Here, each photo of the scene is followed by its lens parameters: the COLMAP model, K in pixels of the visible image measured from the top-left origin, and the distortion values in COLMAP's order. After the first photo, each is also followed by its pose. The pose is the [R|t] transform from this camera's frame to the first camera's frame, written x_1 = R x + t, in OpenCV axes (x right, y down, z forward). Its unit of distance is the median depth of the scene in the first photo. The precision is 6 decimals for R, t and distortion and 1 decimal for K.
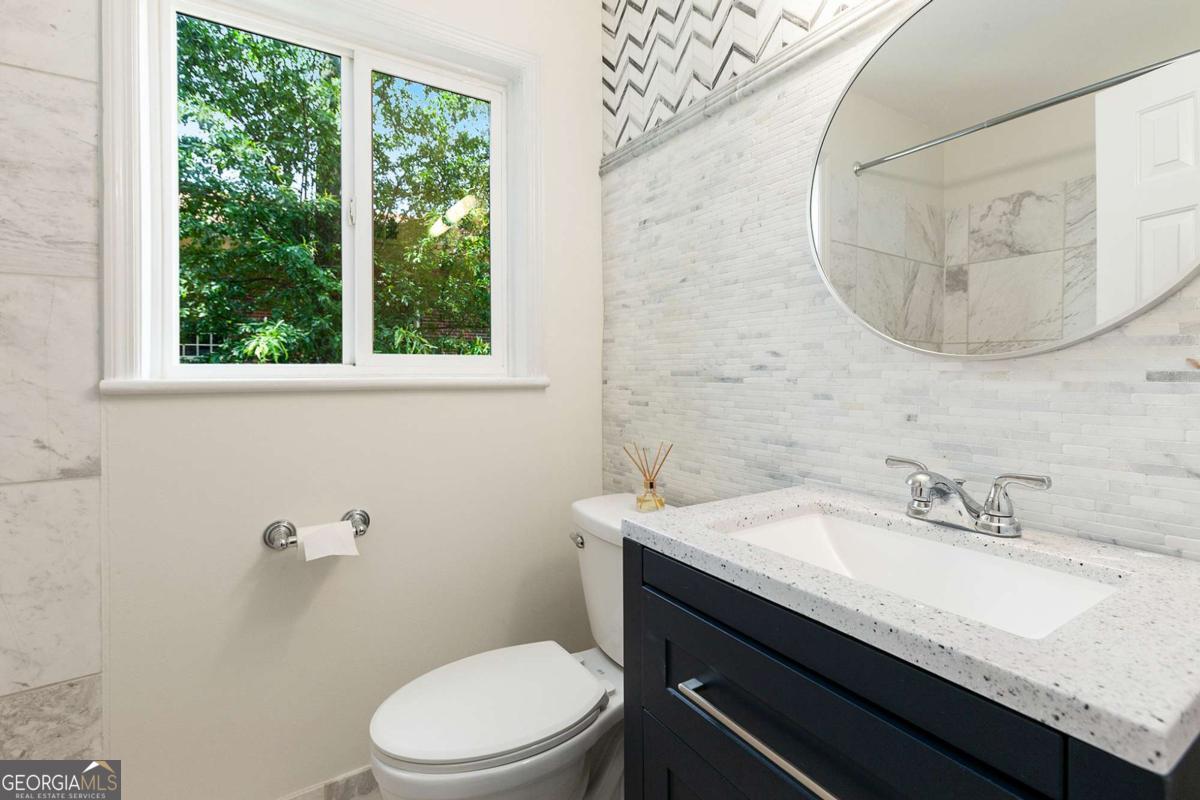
lens RADIAL K [[549.4, 0, 595.1], [0, 549.4, 369.2], [0, 0, 1]] dist [-0.004385, 0.002767]
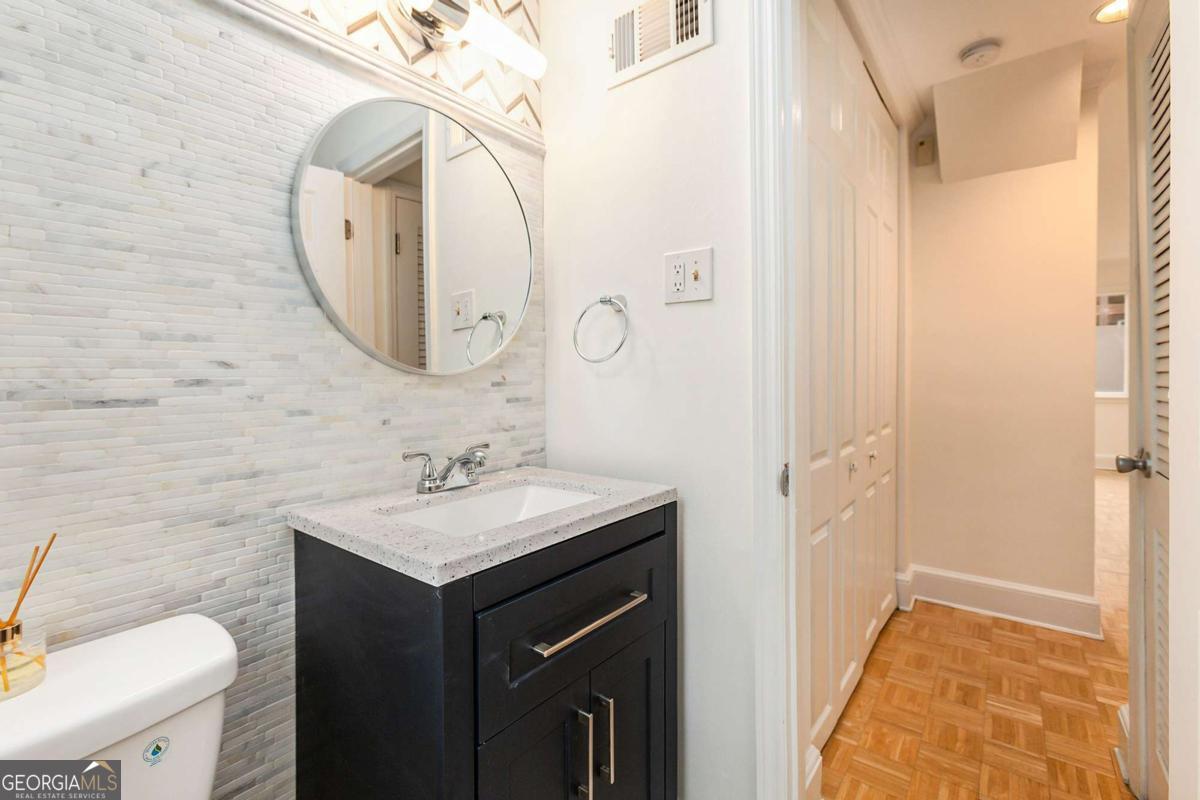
lens RADIAL K [[549.4, 0, 600.0], [0, 549.4, 389.7], [0, 0, 1]] dist [-0.004385, 0.002767]
pose [[-0.342146, -0.013238, 0.939554, -0.632631], [0.013210, 0.999734, 0.018896, 0.000078], [-0.939554, 0.018877, -0.341880, 0.837203]]
